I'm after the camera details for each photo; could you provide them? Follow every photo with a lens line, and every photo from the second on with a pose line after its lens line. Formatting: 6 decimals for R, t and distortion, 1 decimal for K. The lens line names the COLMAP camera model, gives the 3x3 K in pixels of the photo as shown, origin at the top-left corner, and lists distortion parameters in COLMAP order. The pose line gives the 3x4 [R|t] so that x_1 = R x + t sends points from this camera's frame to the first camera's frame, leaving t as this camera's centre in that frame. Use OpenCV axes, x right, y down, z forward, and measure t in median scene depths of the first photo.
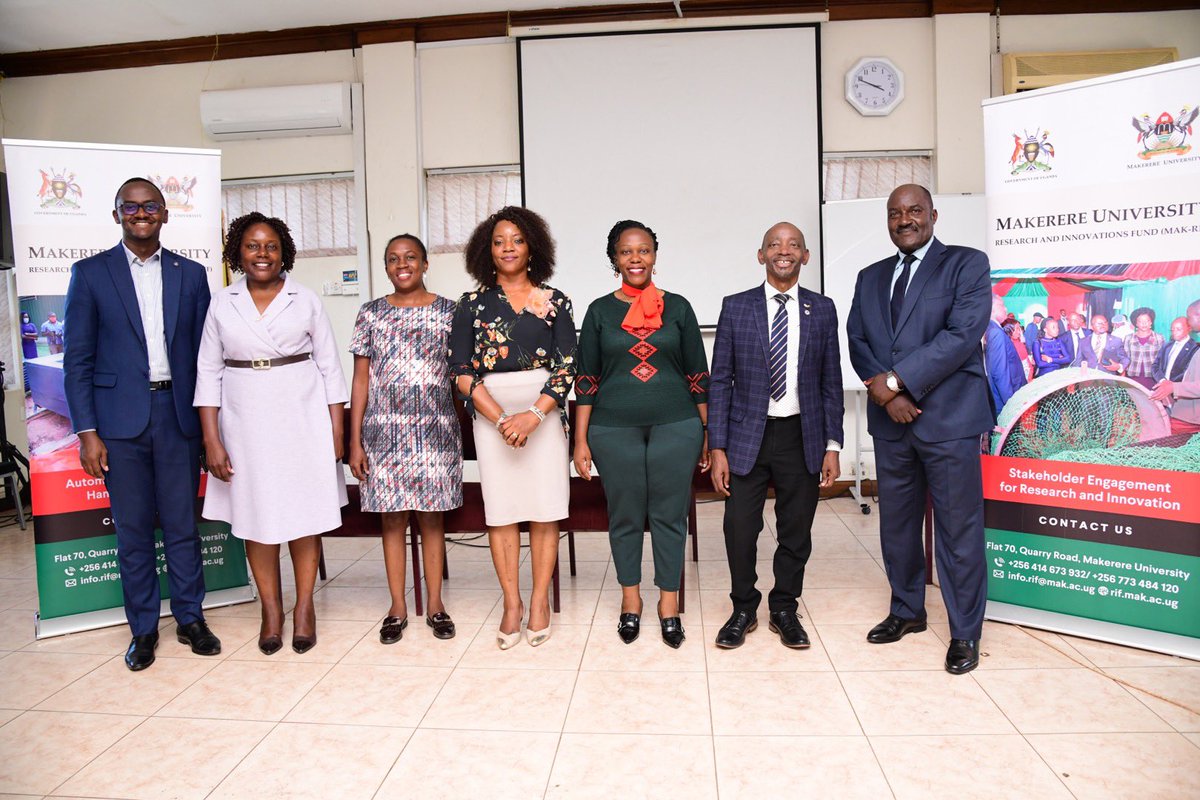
lens RADIAL K [[839.3, 0, 592.8], [0, 839.3, 398.3], [0, 0, 1]] dist [-0.079702, 0.013376]
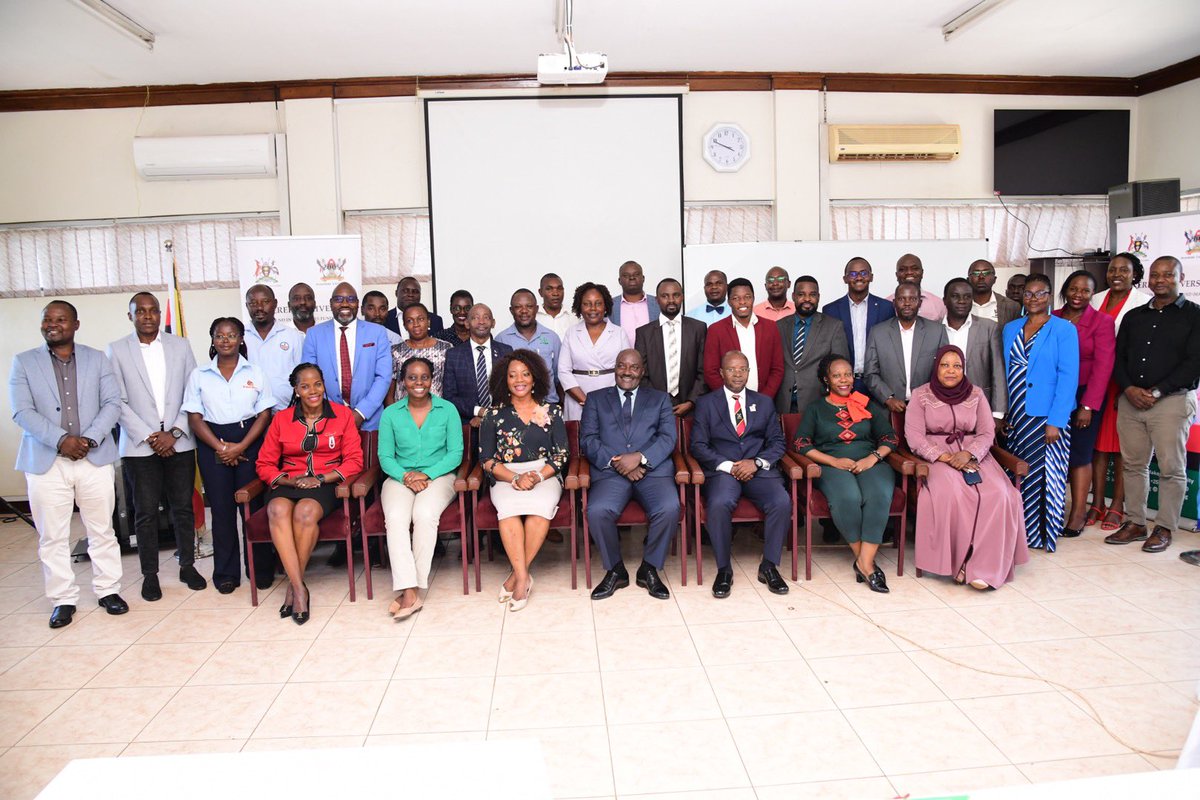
lens RADIAL K [[839.3, 0, 604.0], [0, 839.3, 398.7], [0, 0, 1]] dist [-0.079702, 0.013376]
pose [[0.988069, -0.016710, 0.153105, -0.028552], [0.011934, 0.999415, 0.032059, -0.052620], [-0.153551, -0.029850, 0.987690, -0.191154]]
